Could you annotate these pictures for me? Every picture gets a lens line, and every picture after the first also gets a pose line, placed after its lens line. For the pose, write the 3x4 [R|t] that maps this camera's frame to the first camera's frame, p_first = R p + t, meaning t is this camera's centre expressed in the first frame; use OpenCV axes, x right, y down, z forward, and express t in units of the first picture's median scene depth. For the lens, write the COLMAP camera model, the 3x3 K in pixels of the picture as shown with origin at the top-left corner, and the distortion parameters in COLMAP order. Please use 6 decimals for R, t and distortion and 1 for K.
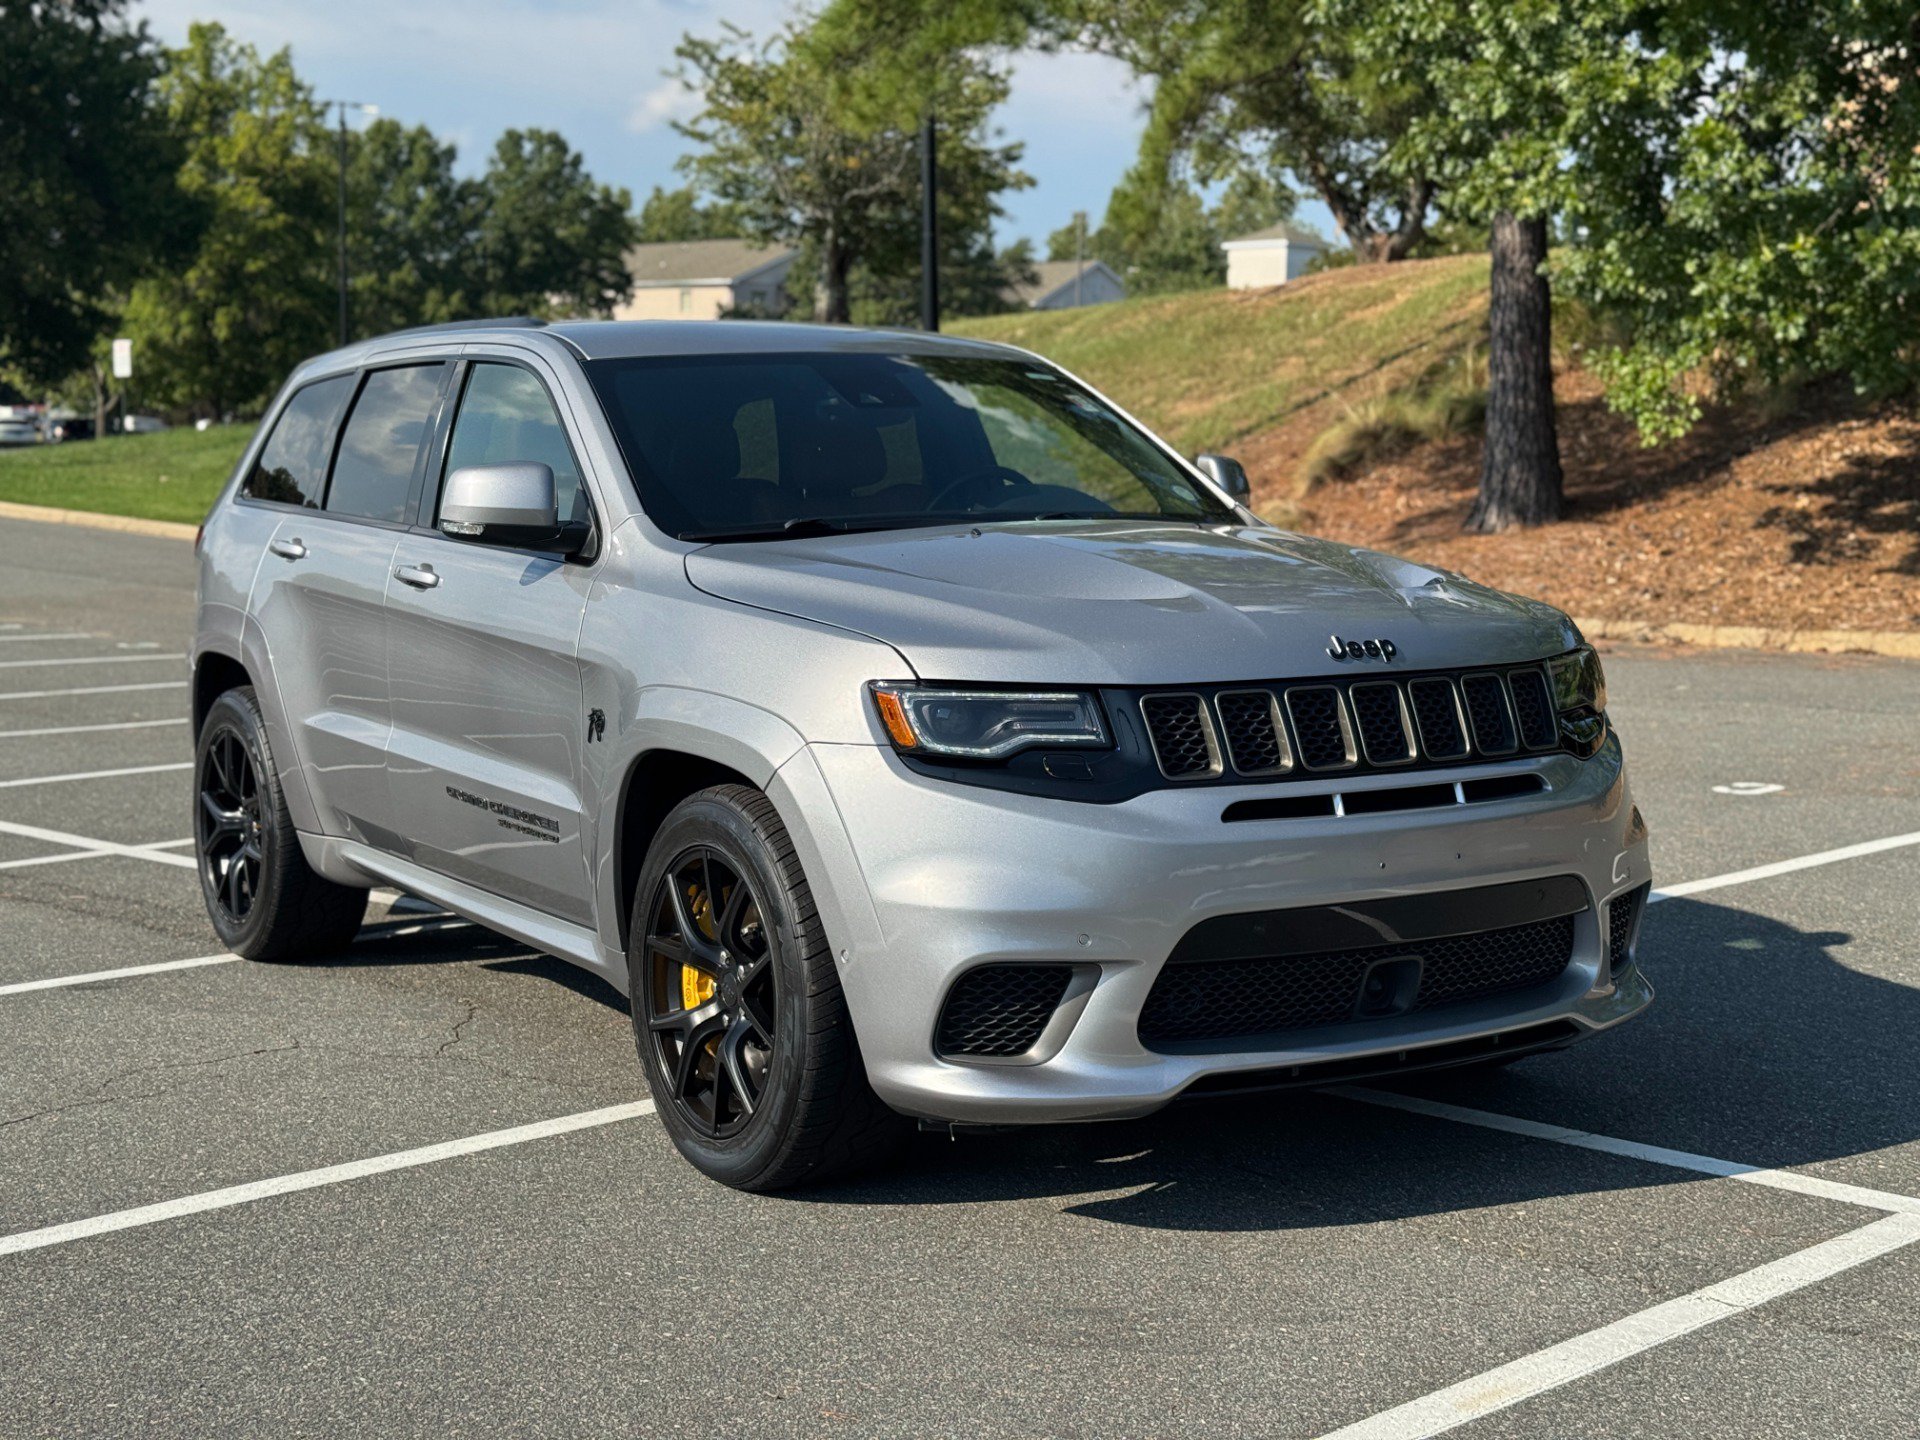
lens RADIAL K [[2694.7, 0, 952.2], [0, 2694.7, 715.3], [0, 0, 1]] dist [0.135241, 0.000000]
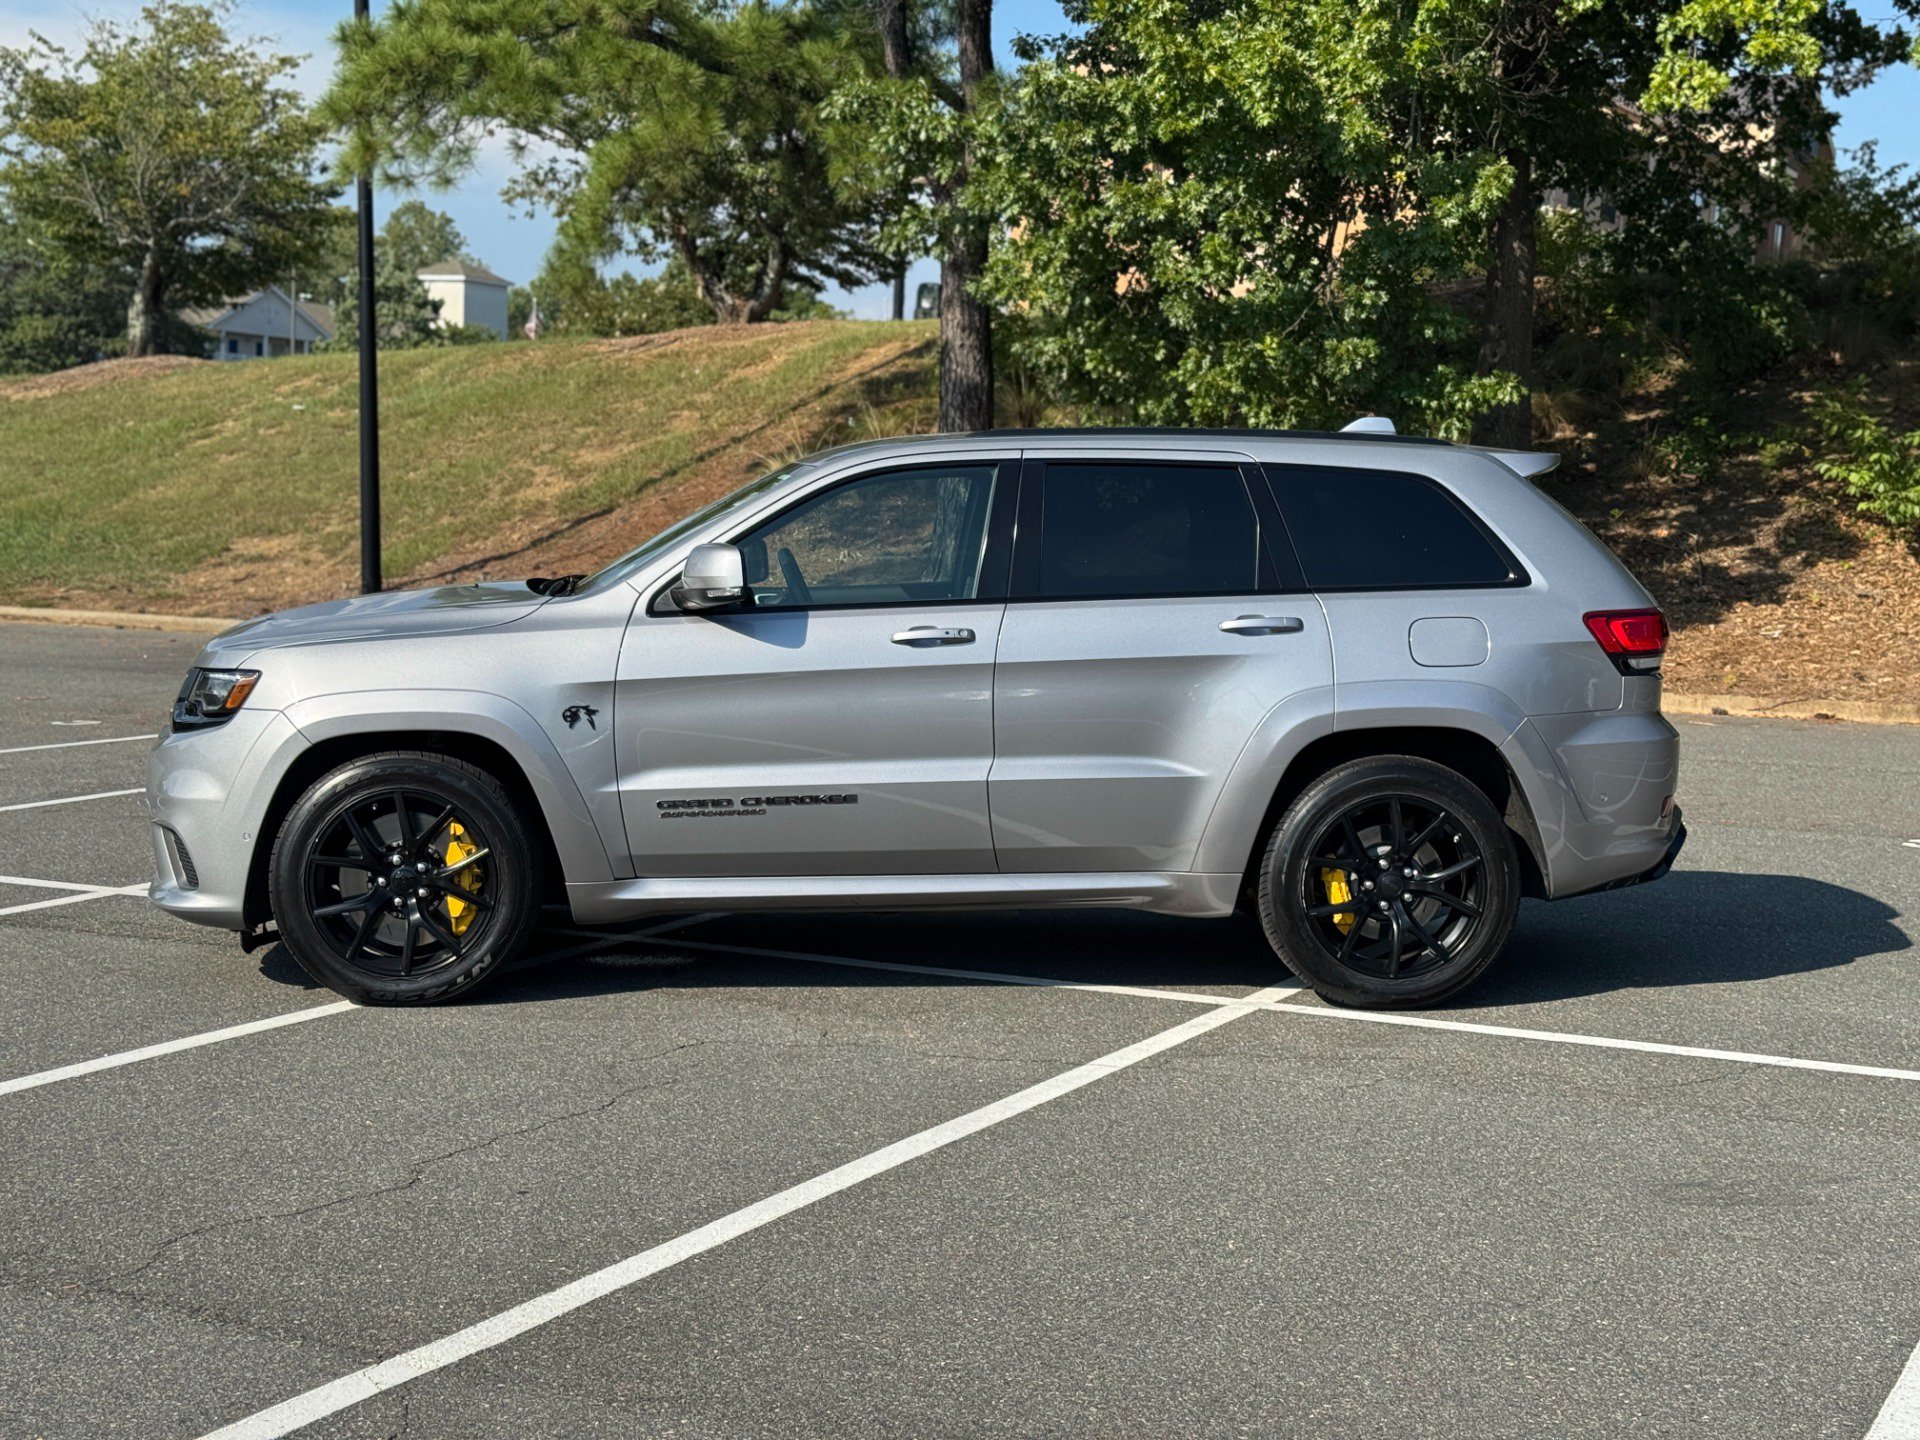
lens RADIAL K [[2694.7, 0, 955.5], [0, 2694.7, 716.4], [0, 0, 1]] dist [0.135241, 0.000000]
pose [[0.950441, -0.005869, 0.310851, -0.101337], [0.009525, 0.999902, -0.010243, -0.001324], [-0.310761, 0.012696, 0.950403, -0.031877]]
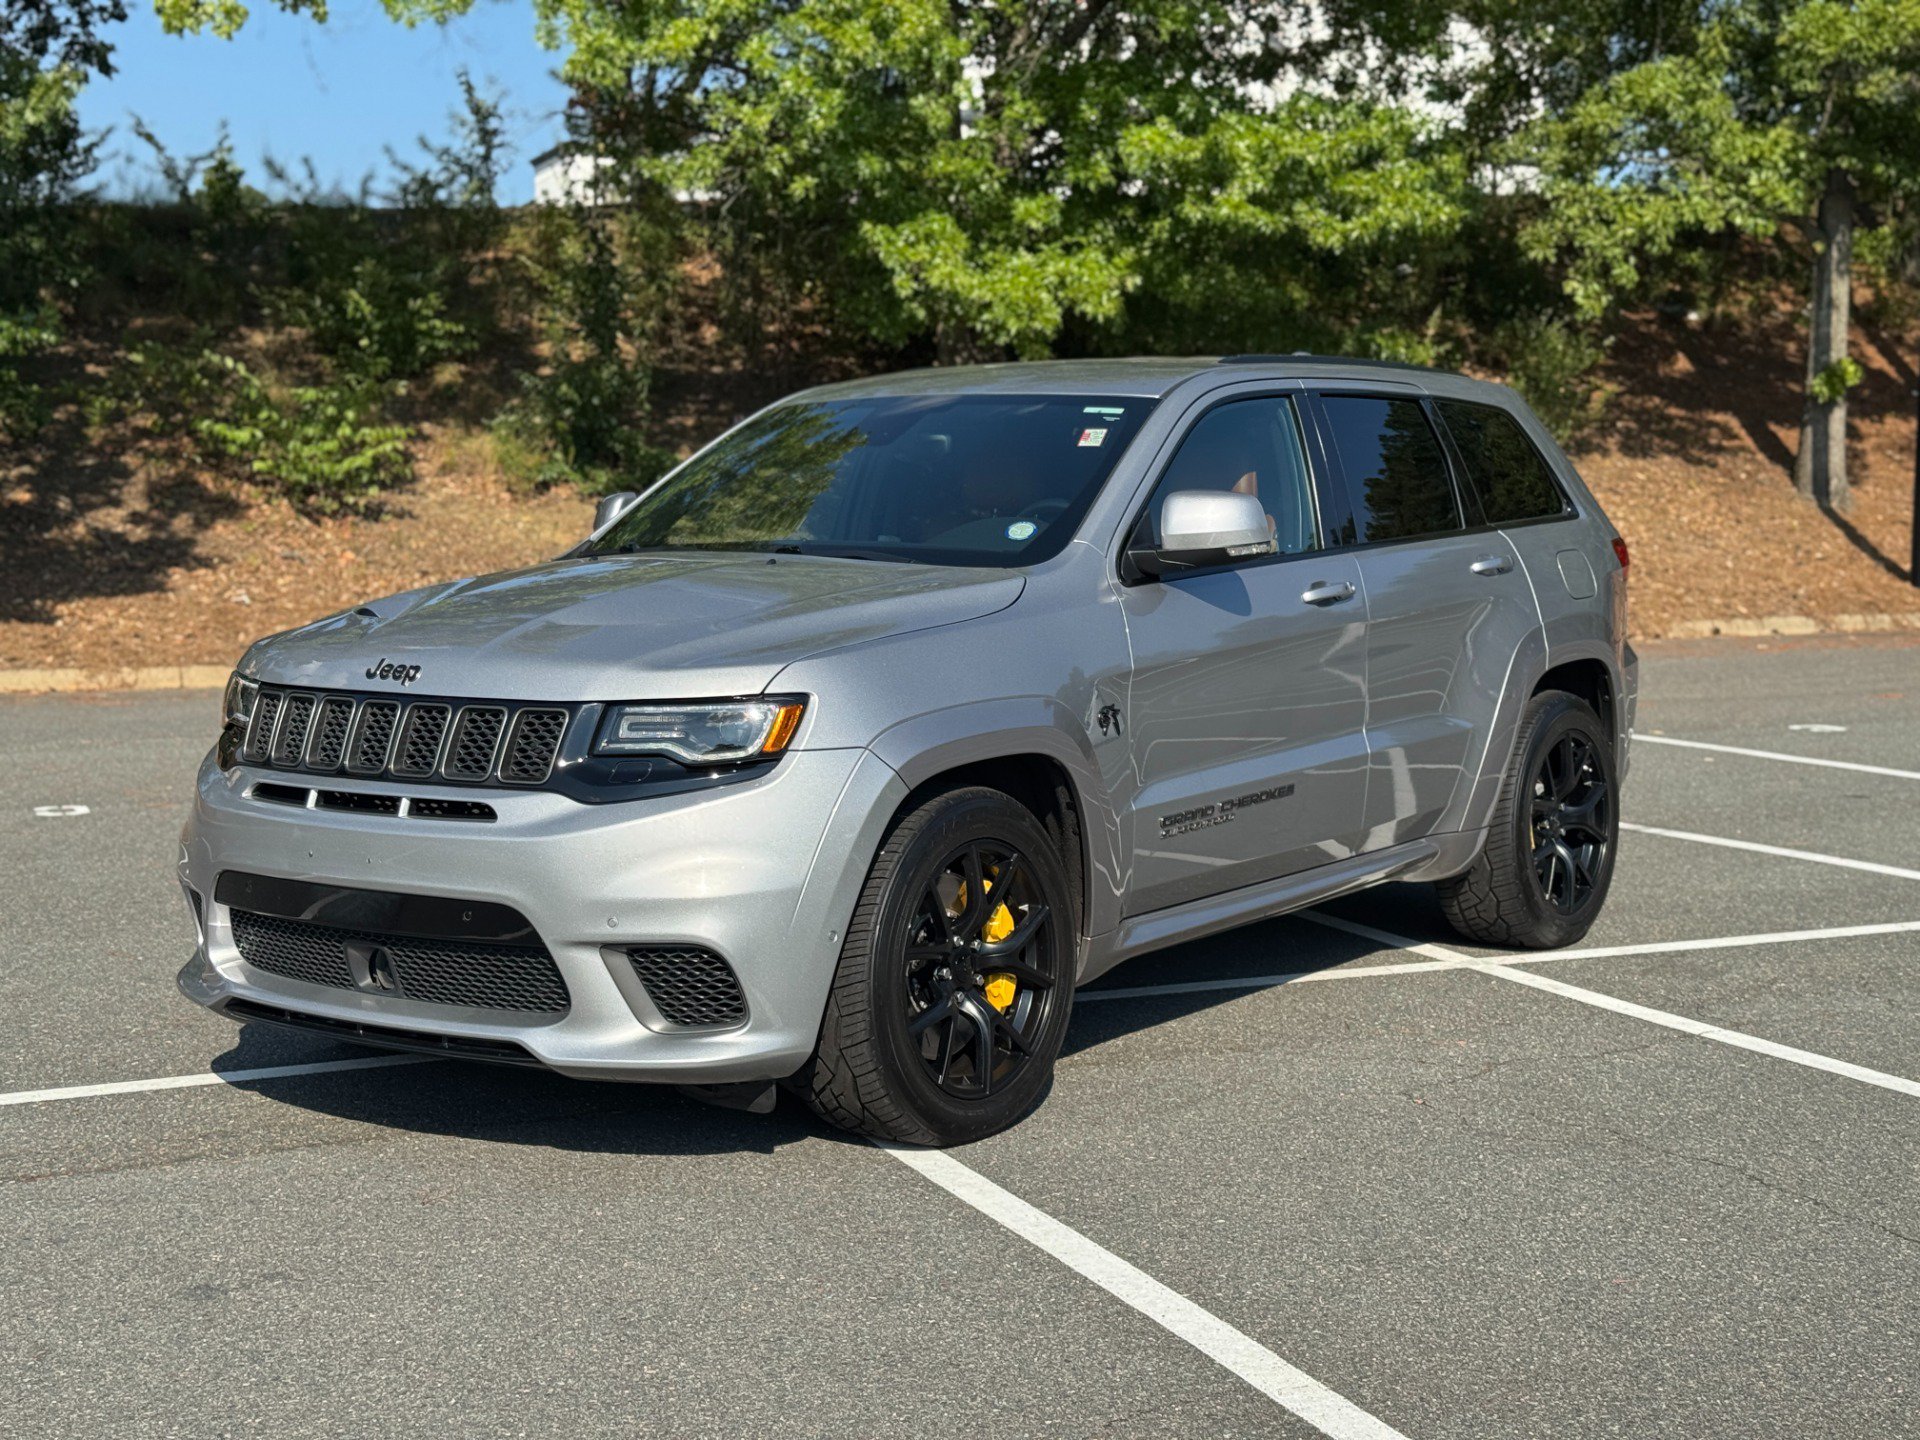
lens RADIAL K [[2694.7, 0, 973.0], [0, 2694.7, 726.6], [0, 0, 1]] dist [0.135241, 0.000000]
pose [[0.365223, -0.081452, 0.927350, -0.240241], [0.090793, 0.994532, 0.051595, -0.014657], [-0.926482, 0.065354, 0.370621, 0.154531]]
